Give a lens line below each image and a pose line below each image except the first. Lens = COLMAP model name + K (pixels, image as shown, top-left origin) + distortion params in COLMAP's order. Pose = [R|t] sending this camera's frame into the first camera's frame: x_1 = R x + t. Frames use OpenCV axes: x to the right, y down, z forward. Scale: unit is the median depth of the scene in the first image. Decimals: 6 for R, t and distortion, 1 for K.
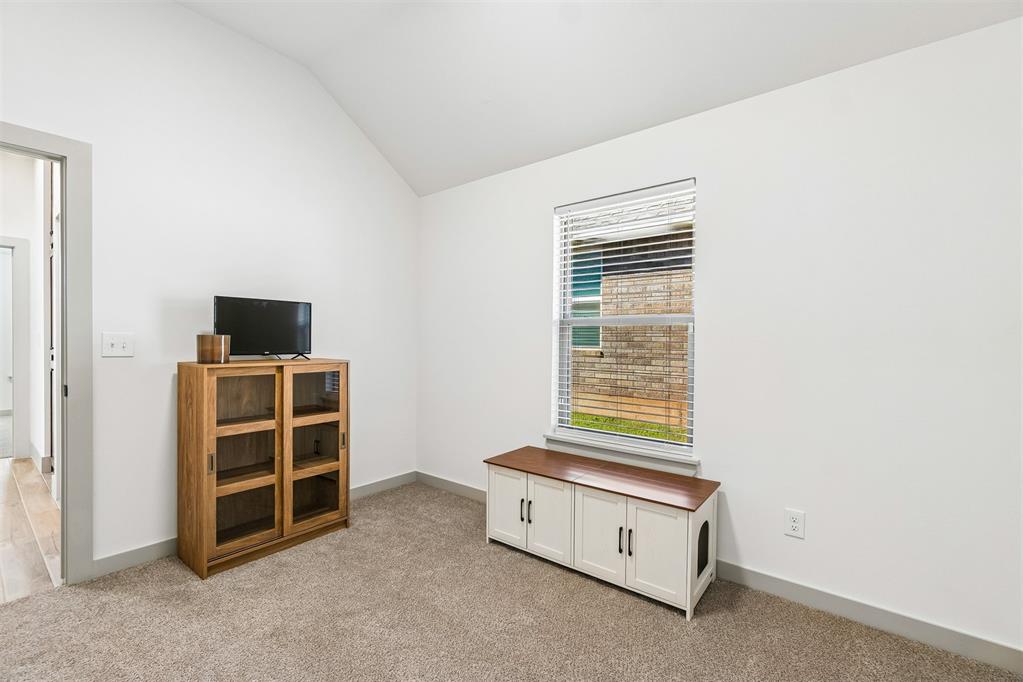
lens RADIAL K [[446.8, 0, 520.0], [0, 446.8, 346.8], [0, 0, 1]] dist [0.011740, -0.000216]
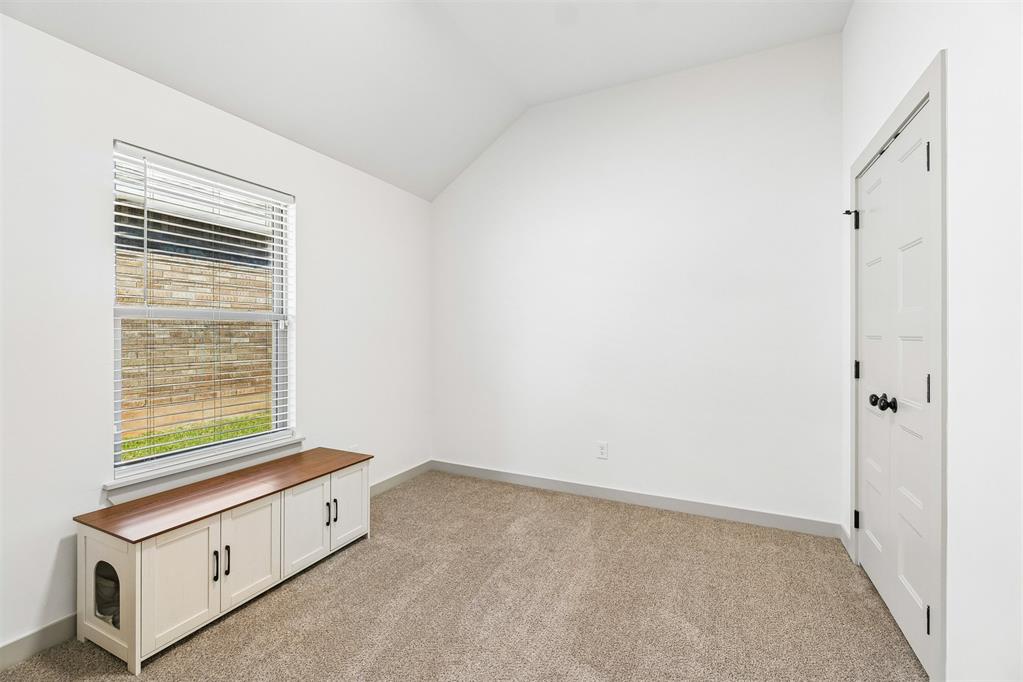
lens RADIAL K [[446.8, 0, 516.8], [0, 446.8, 334.2], [0, 0, 1]] dist [0.011740, -0.000216]
pose [[-0.223713, -0.004966, 0.974642, -0.672832], [0.027016, 0.999571, 0.011294, -0.011607], [-0.974280, 0.028857, -0.223483, 0.539508]]
